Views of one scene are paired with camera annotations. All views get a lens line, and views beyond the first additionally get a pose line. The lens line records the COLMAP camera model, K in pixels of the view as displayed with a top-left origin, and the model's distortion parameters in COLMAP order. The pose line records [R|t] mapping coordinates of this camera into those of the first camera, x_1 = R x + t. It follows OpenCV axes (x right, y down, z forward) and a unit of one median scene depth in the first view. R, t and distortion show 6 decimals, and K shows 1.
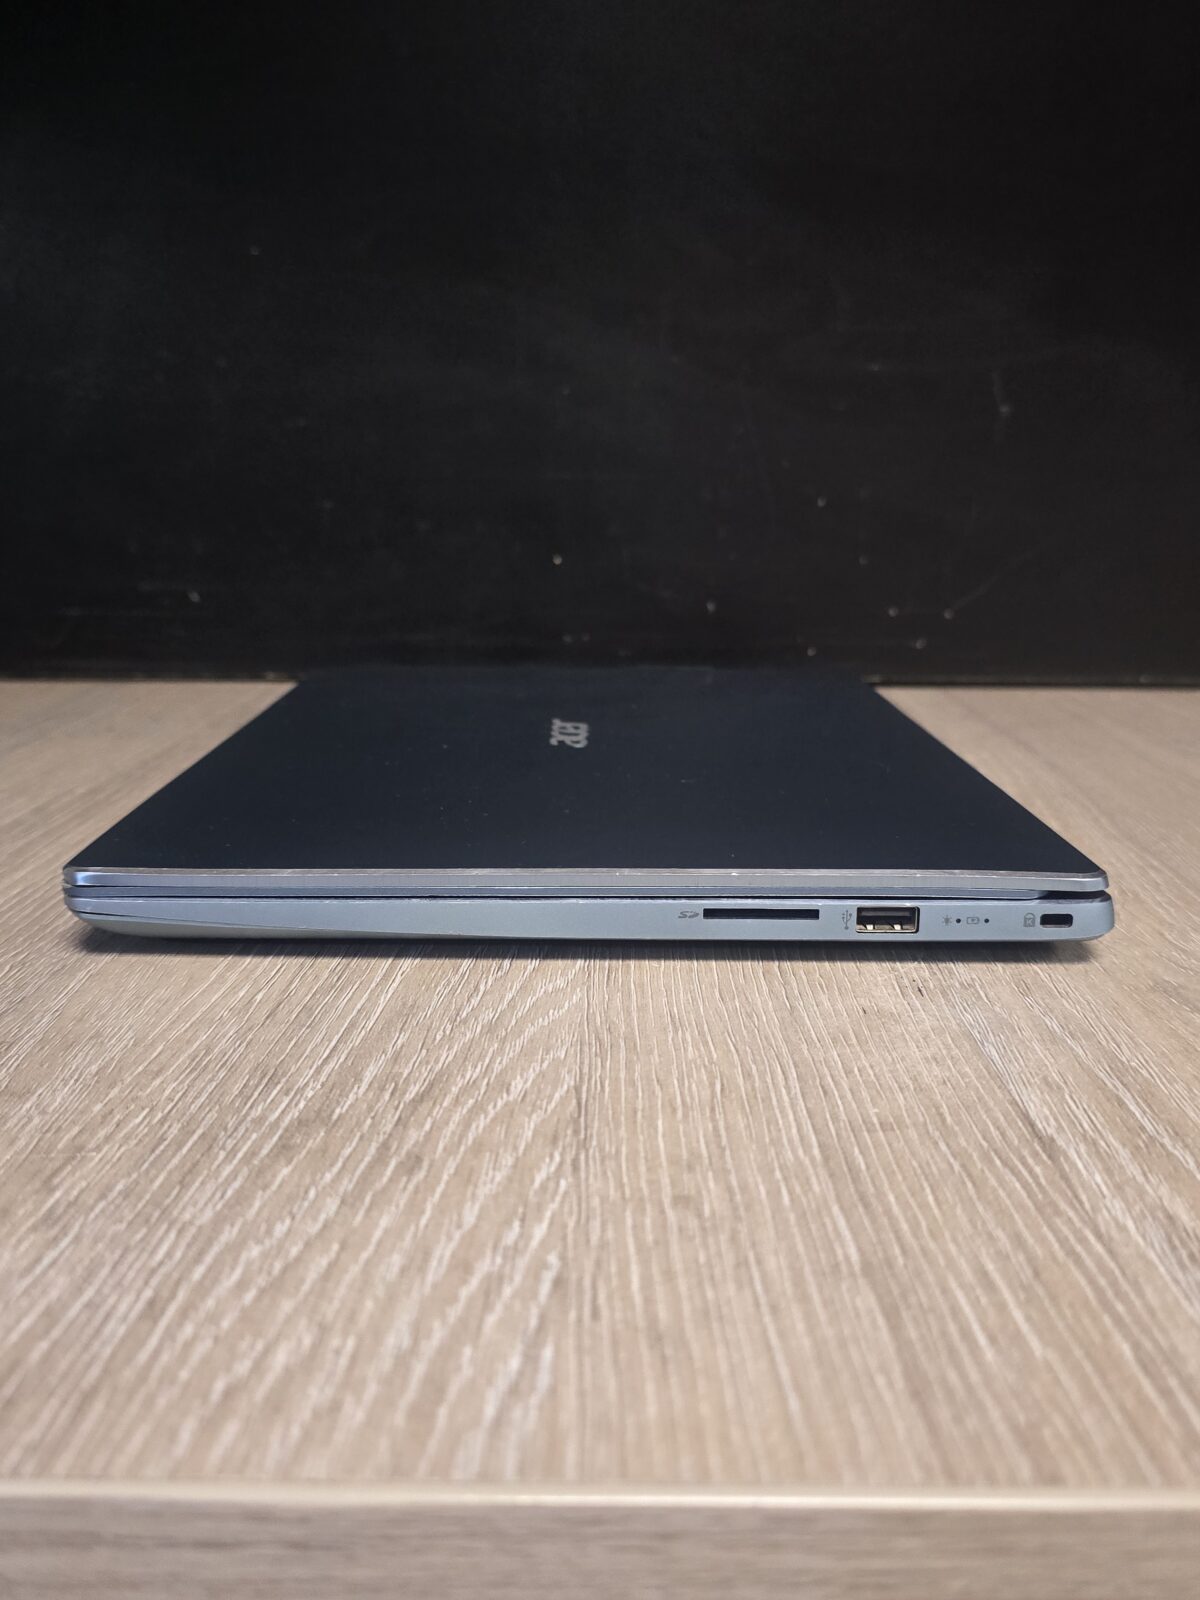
lens RADIAL K [[1489.7, 0, 606.2], [0, 1489.7, 797.9], [0, 0, 1]] dist [0.050074, -0.097174]
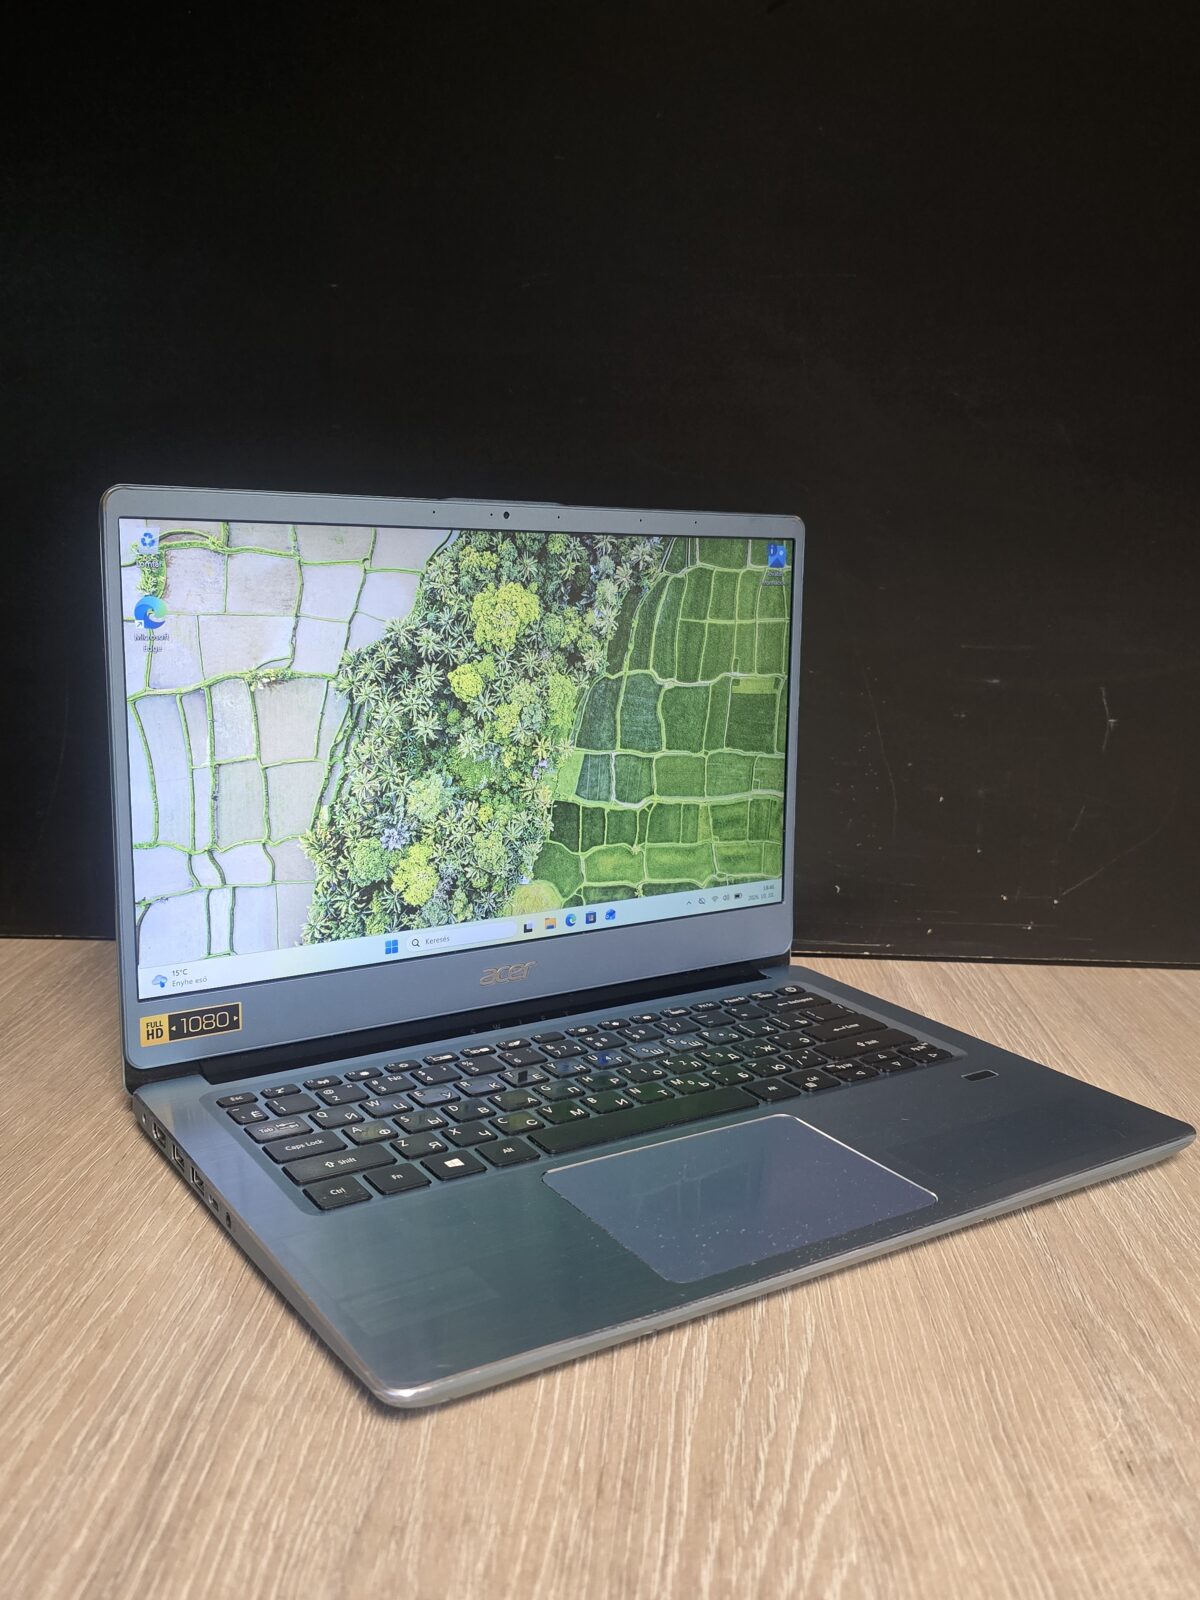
lens RADIAL K [[1468.8, 0, 600.0], [0, 1468.8, 800.0], [0, 0, 1]] dist [0.056282, -0.090693]
pose [[0.999612, 0.021205, -0.018040, -0.270606], [-0.021814, 0.999174, -0.034279, -0.472744], [0.017298, 0.034659, 0.999249, -0.275864]]
